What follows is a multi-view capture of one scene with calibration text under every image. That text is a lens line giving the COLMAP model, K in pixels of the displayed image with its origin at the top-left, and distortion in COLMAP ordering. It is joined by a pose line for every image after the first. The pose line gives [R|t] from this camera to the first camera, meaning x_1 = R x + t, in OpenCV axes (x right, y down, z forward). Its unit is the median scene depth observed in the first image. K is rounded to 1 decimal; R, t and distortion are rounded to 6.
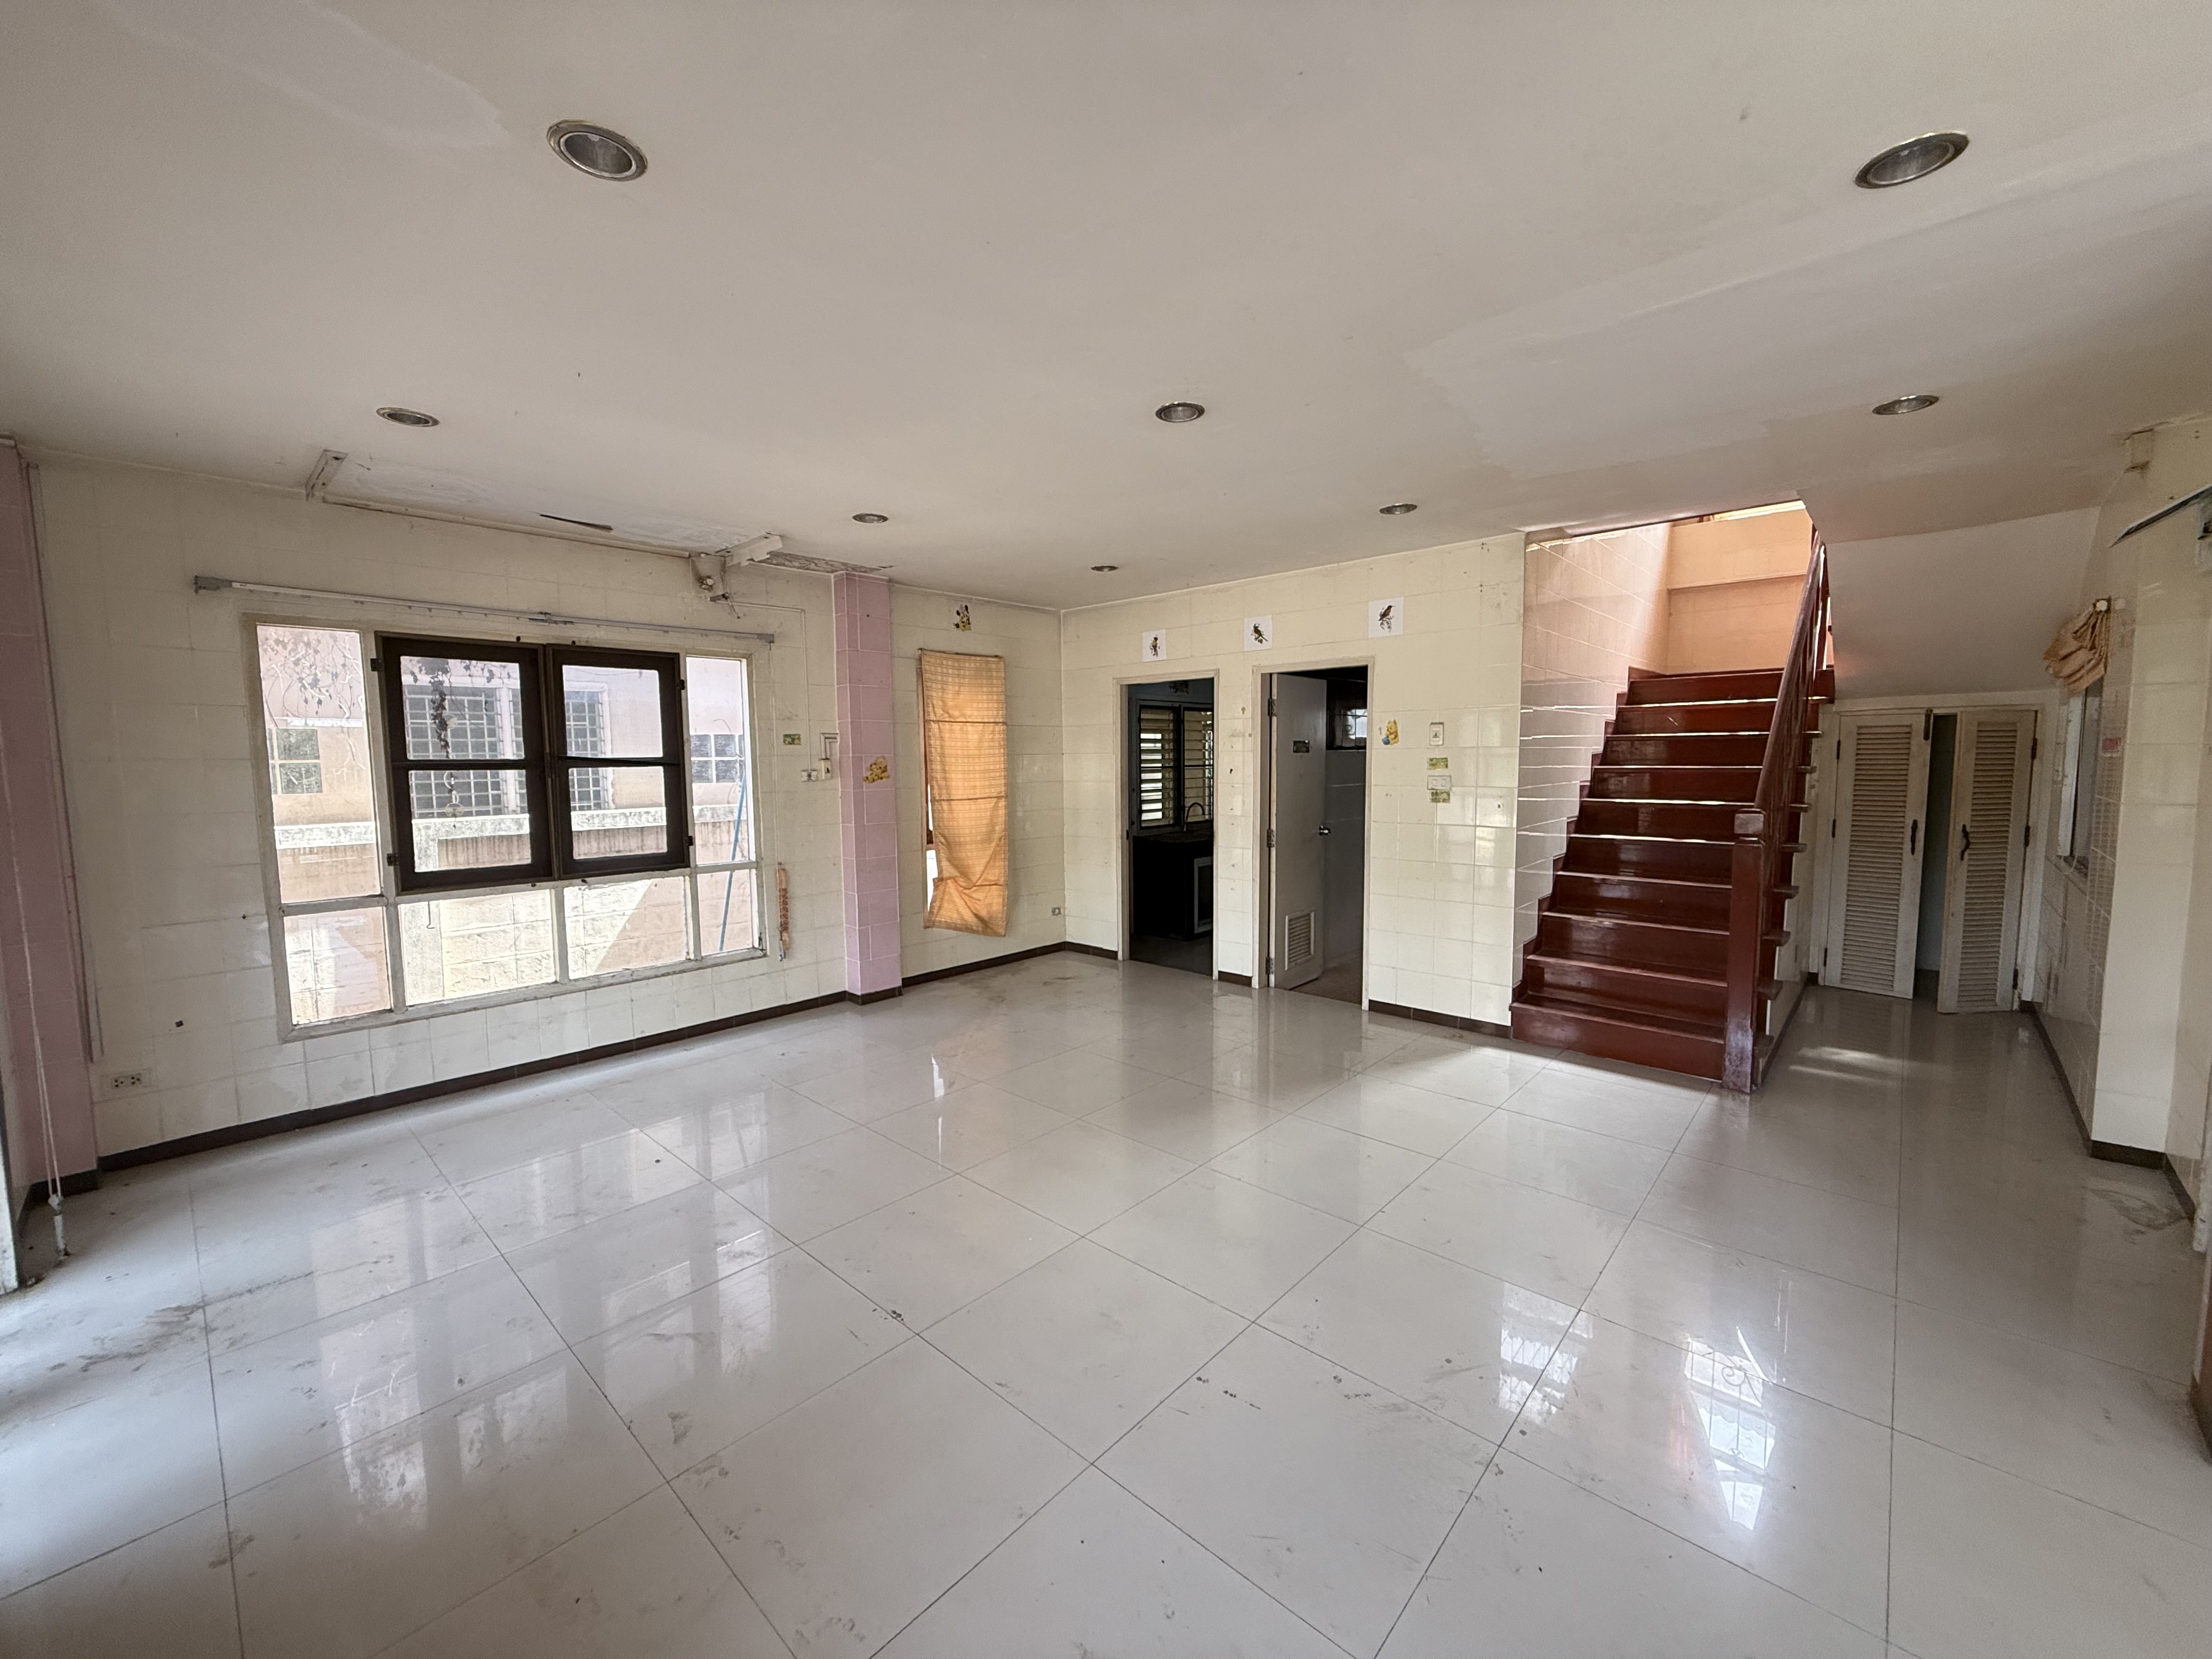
lens RADIAL K [[860.0, 0, 1092.2], [0, 860.0, 830.5], [0, 0, 1]] dist [0.000062, 0.000191]
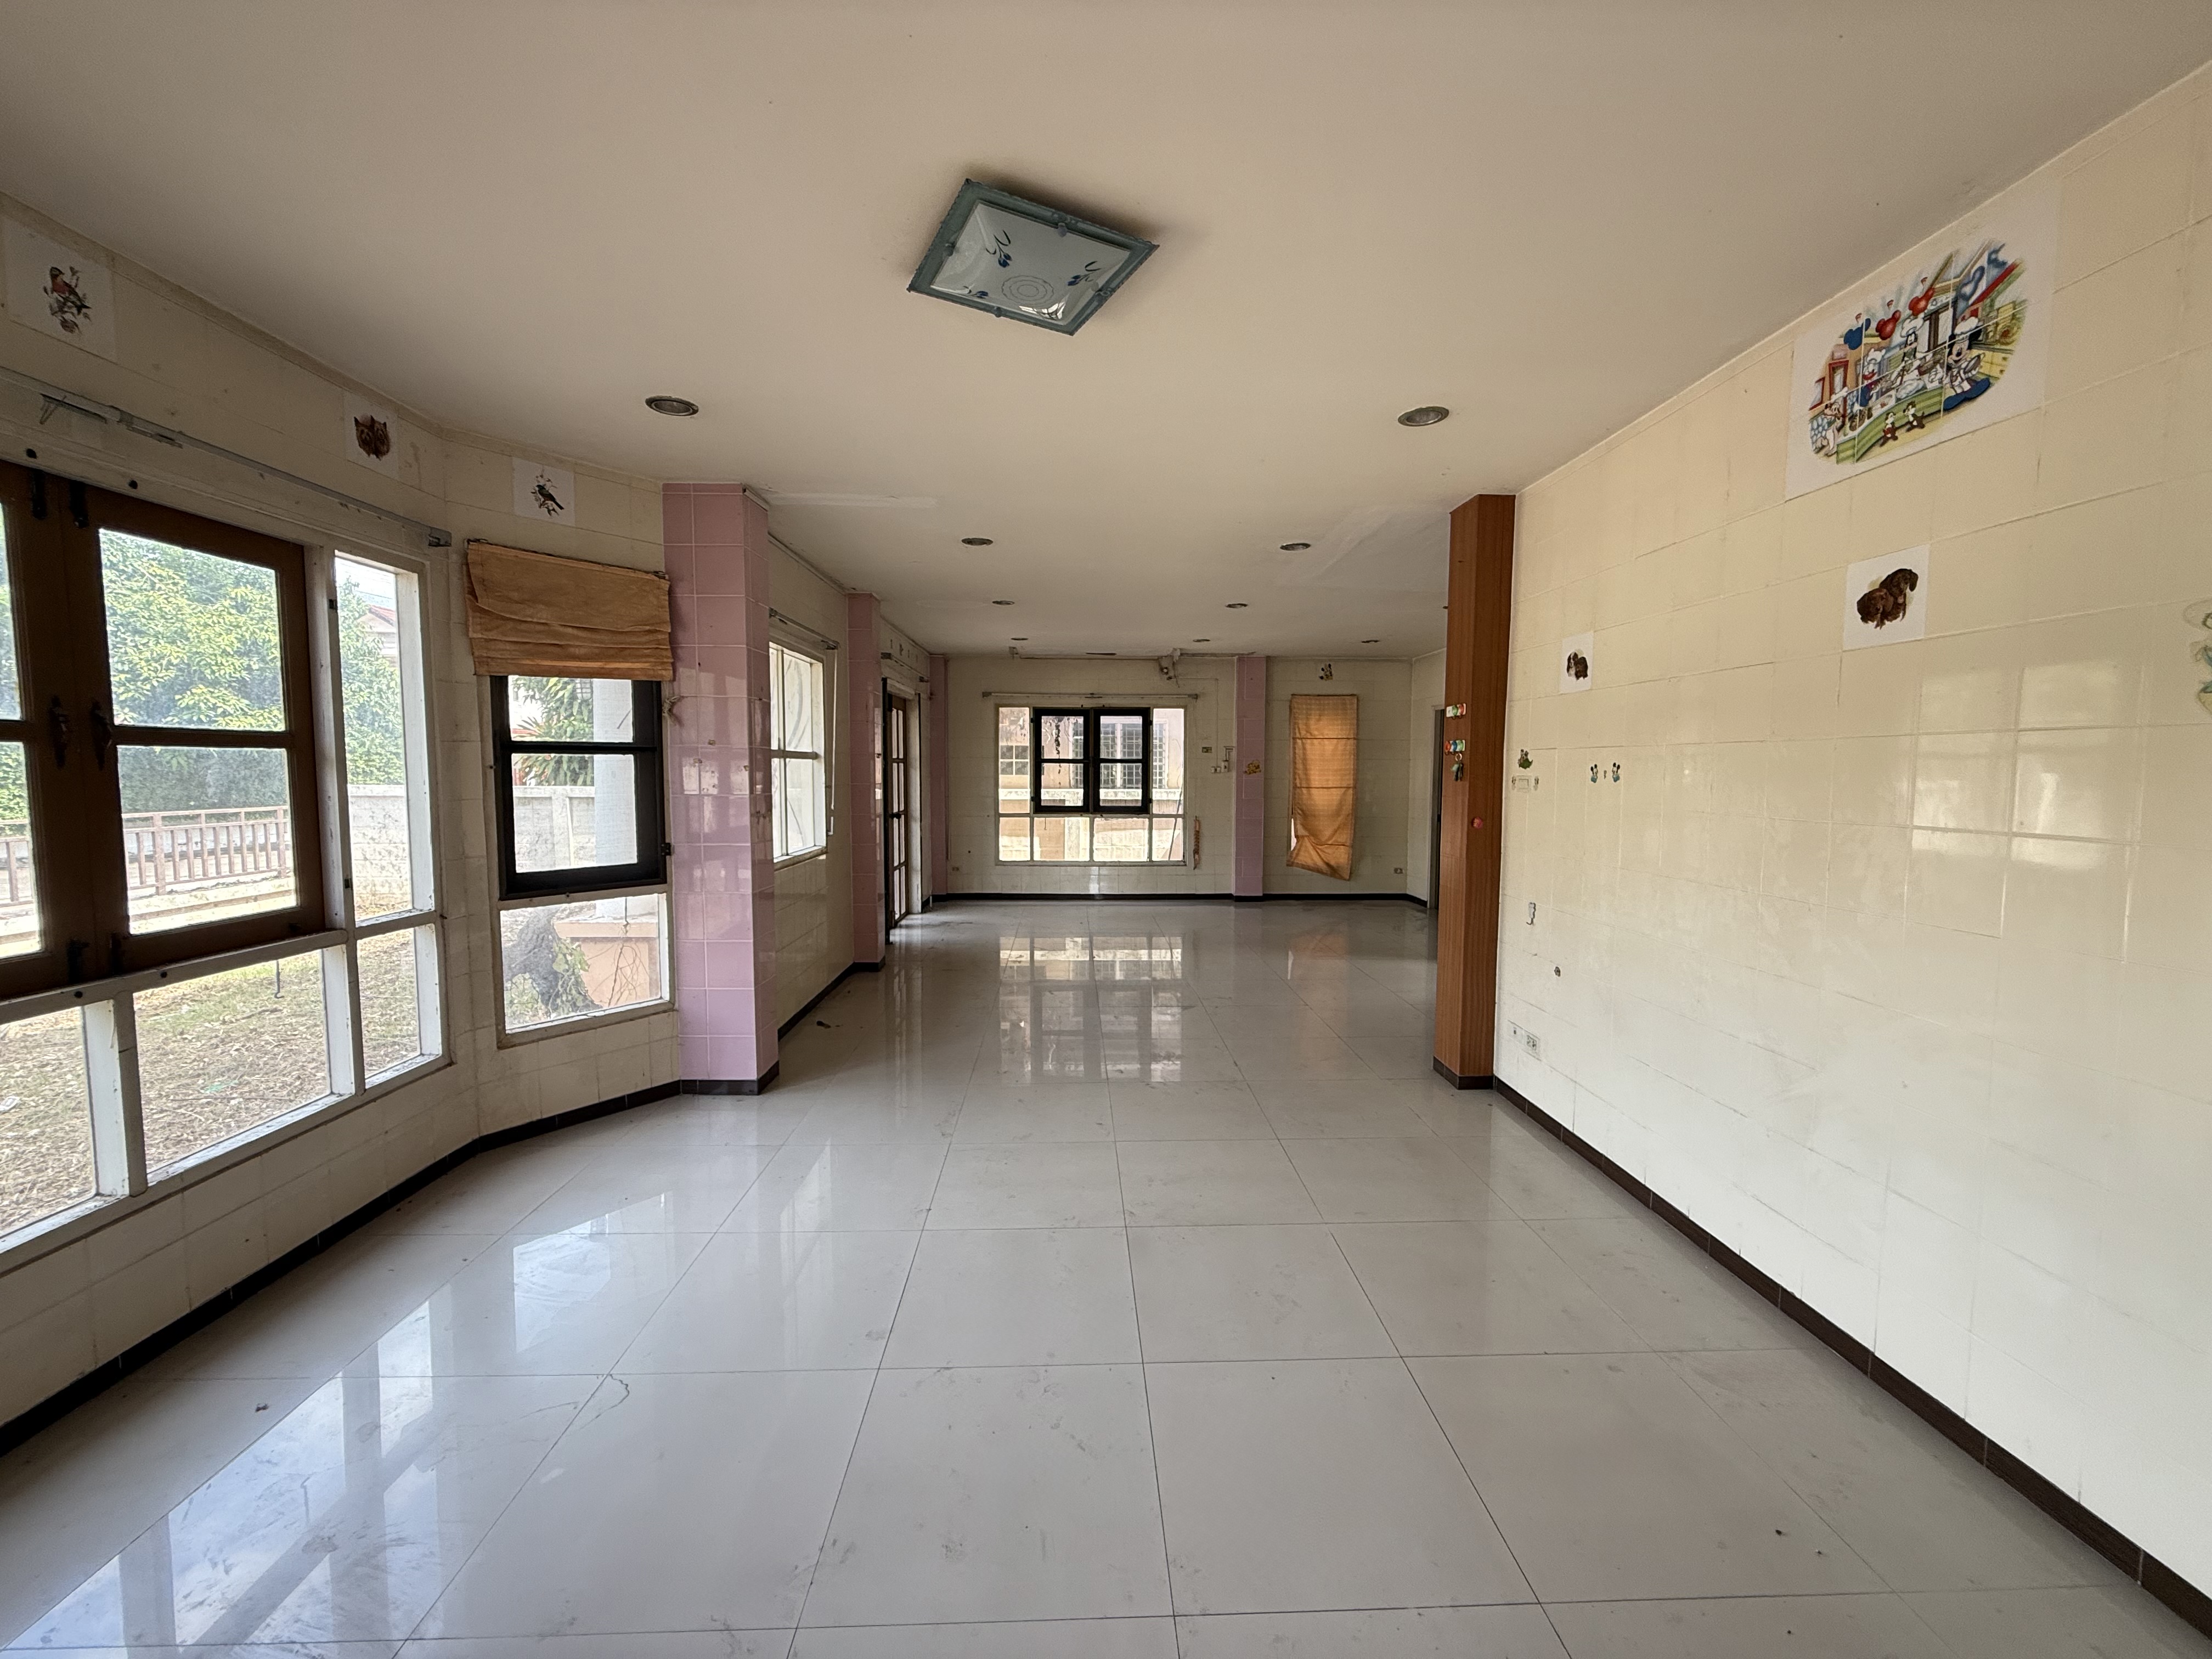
lens RADIAL K [[860.0, 0, 1109.5], [0, 860.0, 826.5], [0, 0, 1]] dist [0.000062, 0.000191]
pose [[0.724785, 0.061420, -0.686232, 0.784676], [-0.070602, 0.997396, 0.014701, 0.045868], [0.685348, 0.037795, 0.727234, -0.481047]]
